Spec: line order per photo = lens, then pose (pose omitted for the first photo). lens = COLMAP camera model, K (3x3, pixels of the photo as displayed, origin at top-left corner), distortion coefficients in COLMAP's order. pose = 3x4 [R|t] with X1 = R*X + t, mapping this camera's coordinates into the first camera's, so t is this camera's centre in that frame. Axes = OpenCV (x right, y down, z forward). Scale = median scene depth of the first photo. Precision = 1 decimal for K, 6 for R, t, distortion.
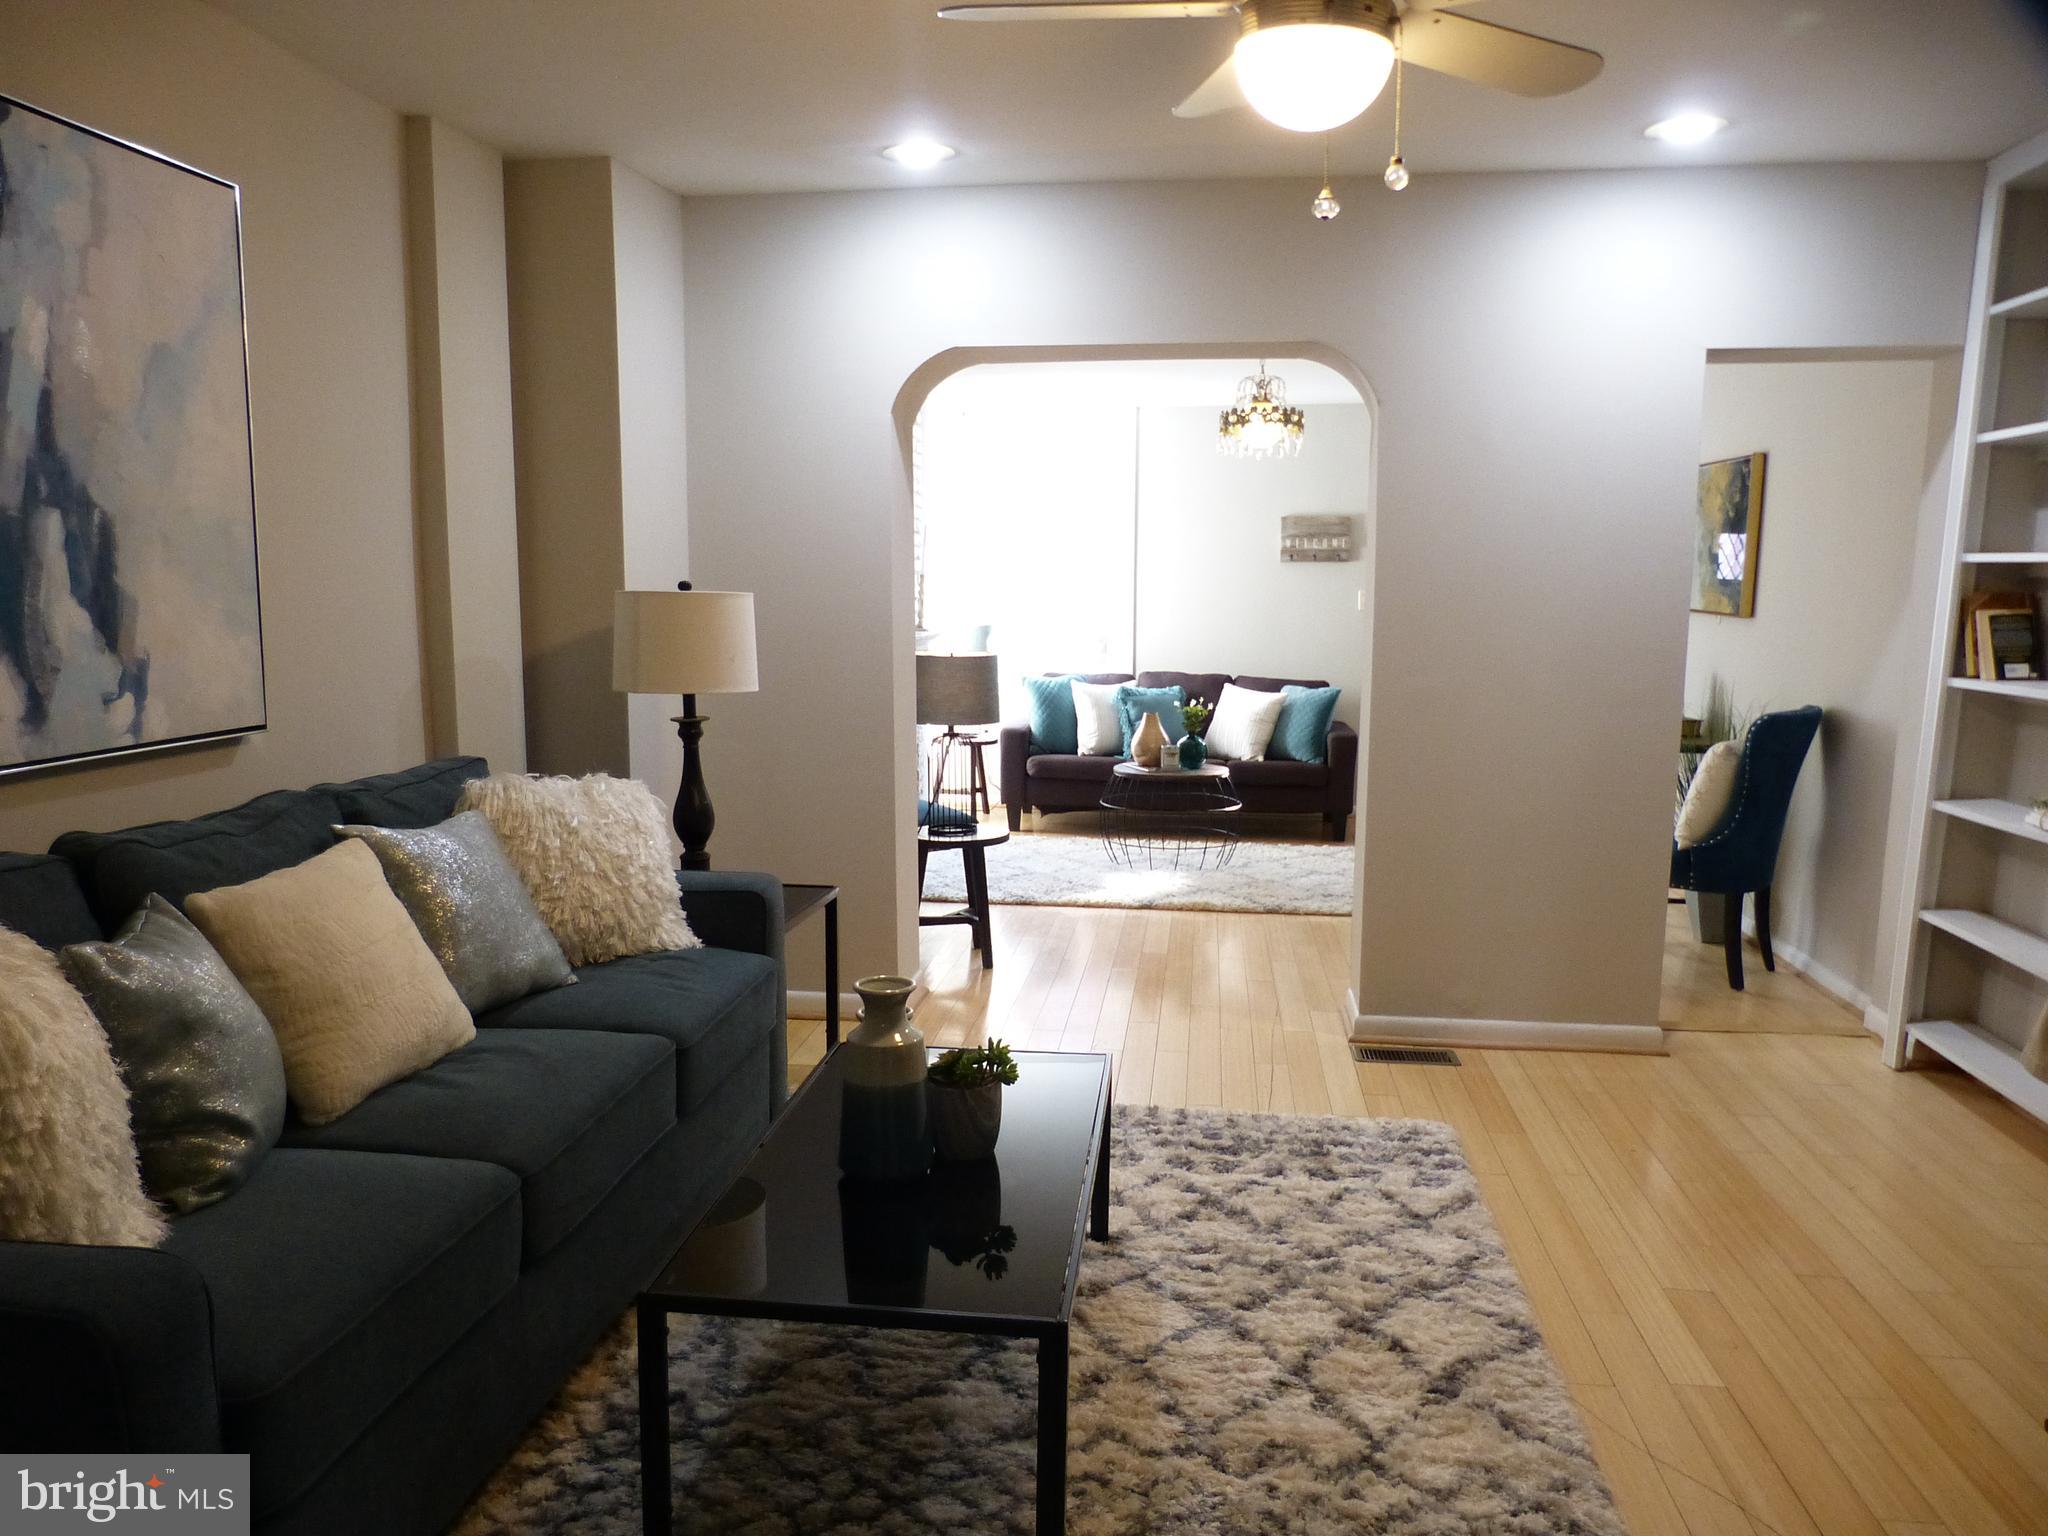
lens RADIAL K [[1469.9, 0, 984.6], [0, 1469.9, 779.1], [0, 0, 1]] dist [-0.038205, 0.038651]
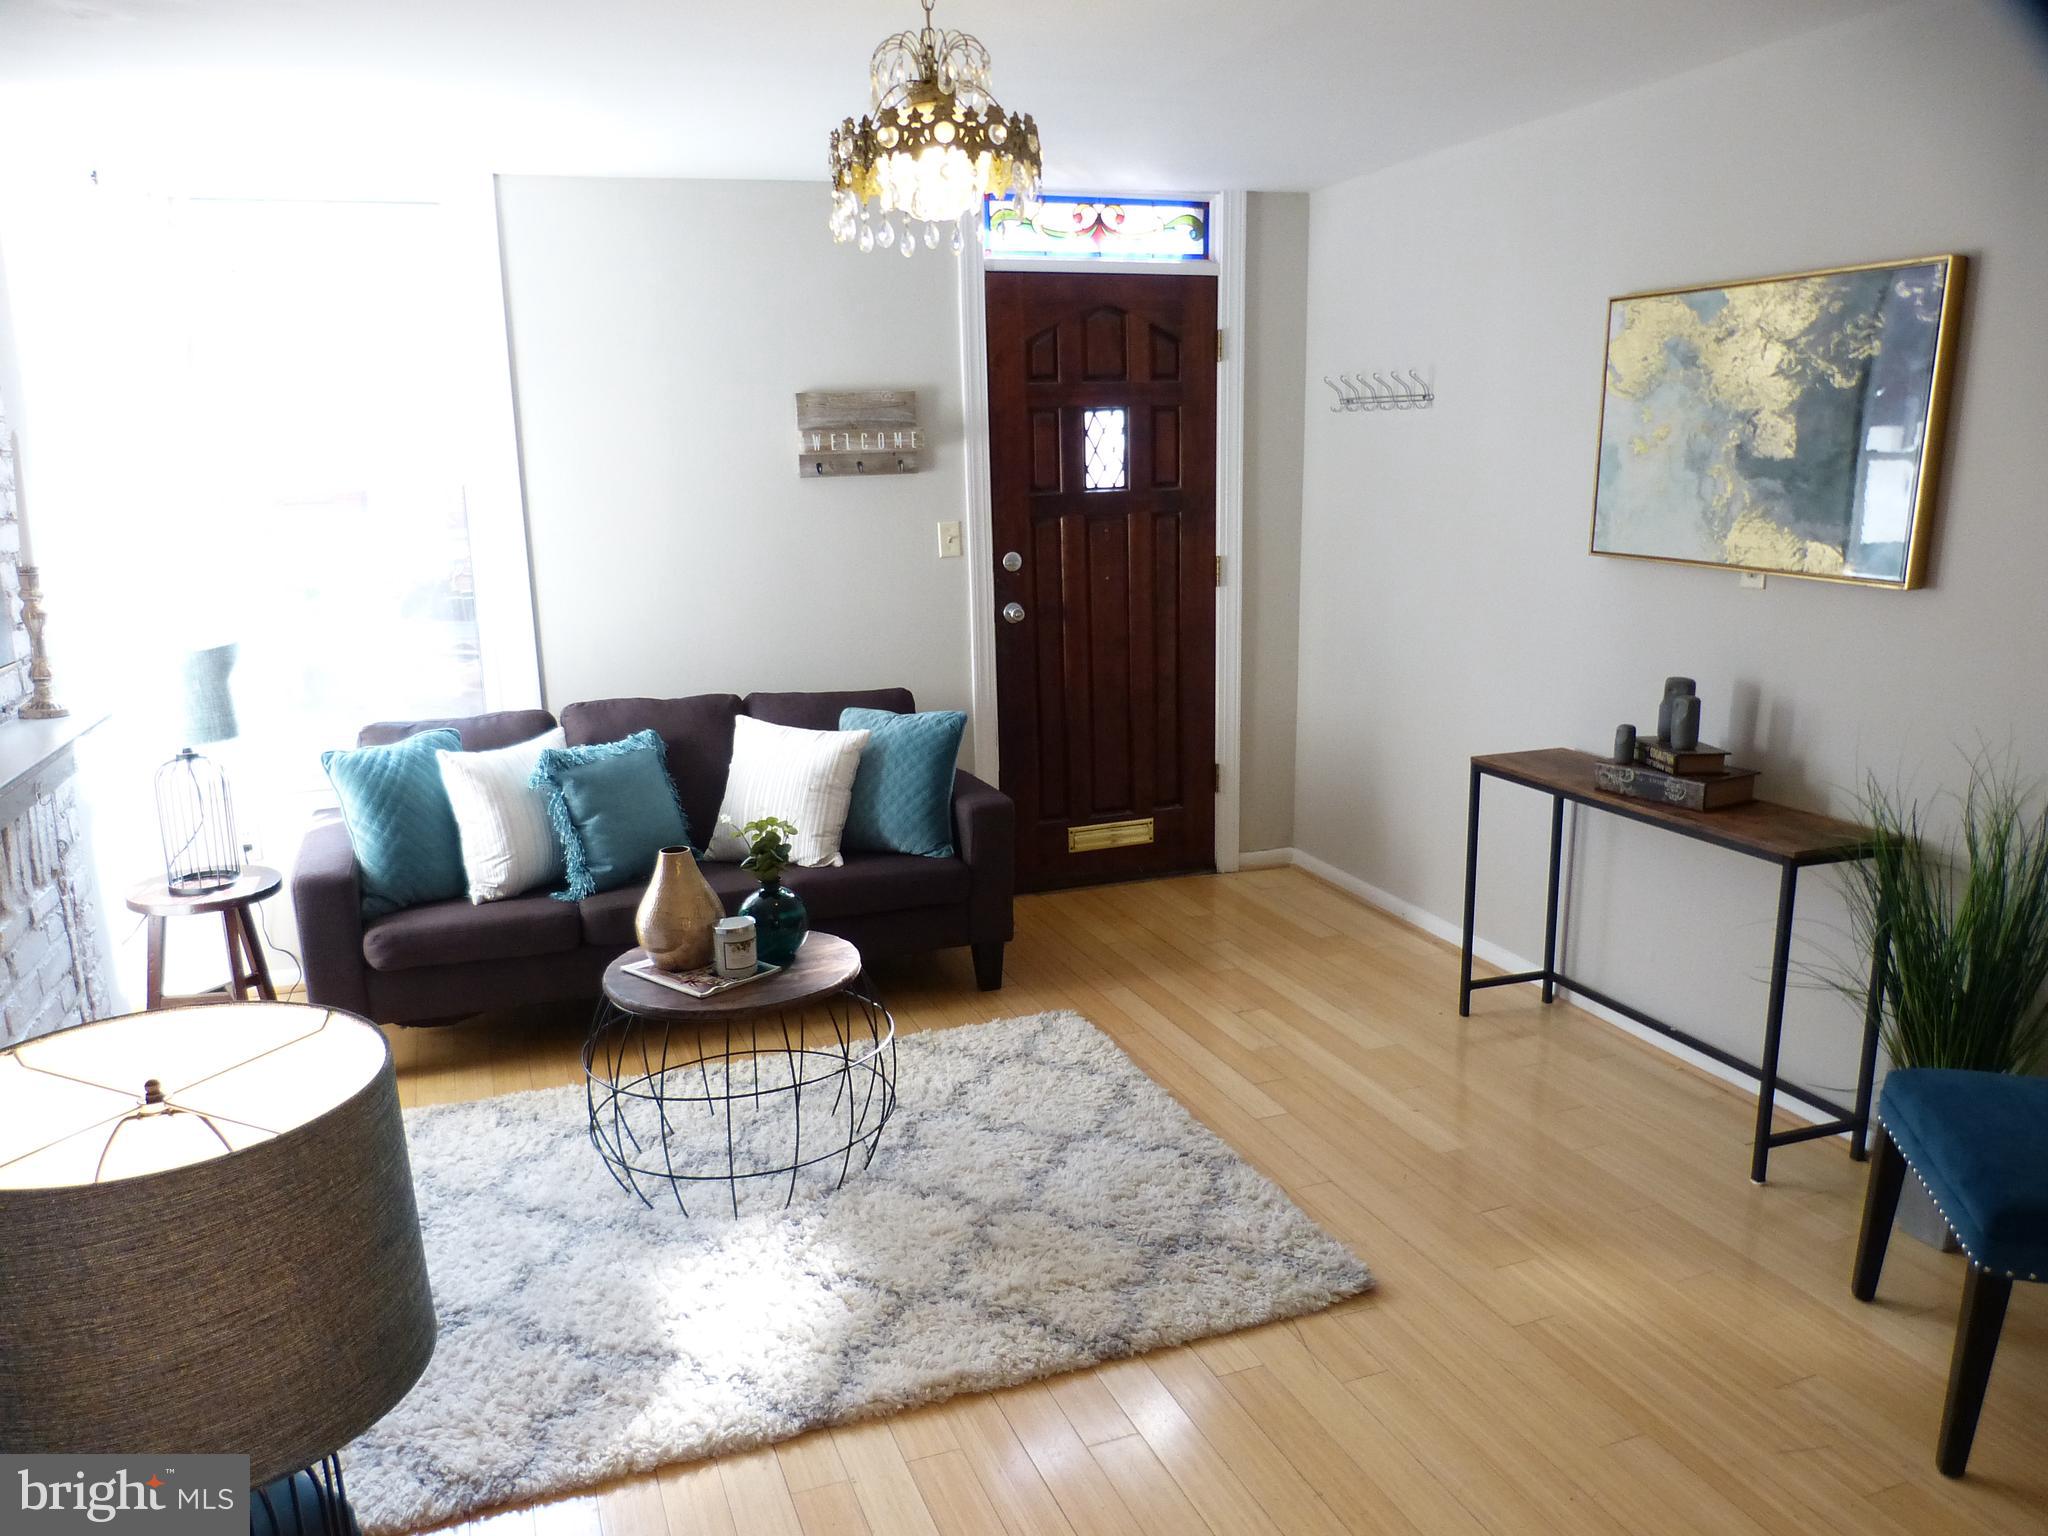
lens RADIAL K [[1469.9, 0, 984.6], [0, 1469.9, 779.1], [0, 0, 1]] dist [-0.038205, 0.038651]
pose [[0.877023, -0.135209, 0.461031, -0.004831], [0.096862, 0.989640, 0.105976, -0.090818], [-0.470583, -0.048288, 0.881033, 0.495655]]
